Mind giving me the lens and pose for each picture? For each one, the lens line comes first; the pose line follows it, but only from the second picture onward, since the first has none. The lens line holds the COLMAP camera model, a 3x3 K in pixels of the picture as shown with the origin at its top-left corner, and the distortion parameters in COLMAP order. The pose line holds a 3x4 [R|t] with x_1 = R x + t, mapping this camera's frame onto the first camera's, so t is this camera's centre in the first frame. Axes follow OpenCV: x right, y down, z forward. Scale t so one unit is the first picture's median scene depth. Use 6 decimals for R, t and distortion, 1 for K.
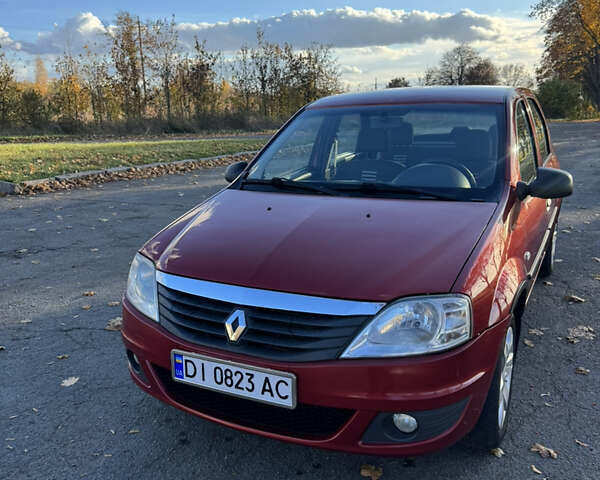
lens RADIAL K [[578.3, 0, 300.0], [0, 578.3, 240.0], [0, 0, 1]] dist [-0.007484, -0.005095]
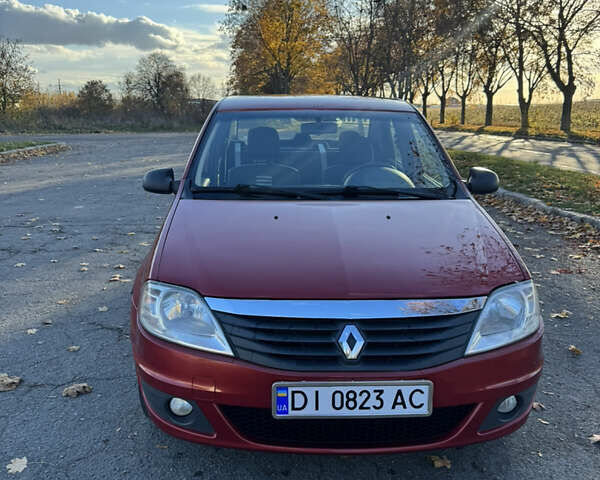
lens RADIAL K [[554.3, 0, 299.6], [0, 554.3, 250.5], [0, 0, 1]] dist [0.081762, -0.128260]
pose [[0.864448, -0.089009, 0.494780, -0.611624], [0.081553, 0.995993, 0.036690, -0.038575], [-0.496063, 0.008634, 0.868244, 0.264720]]
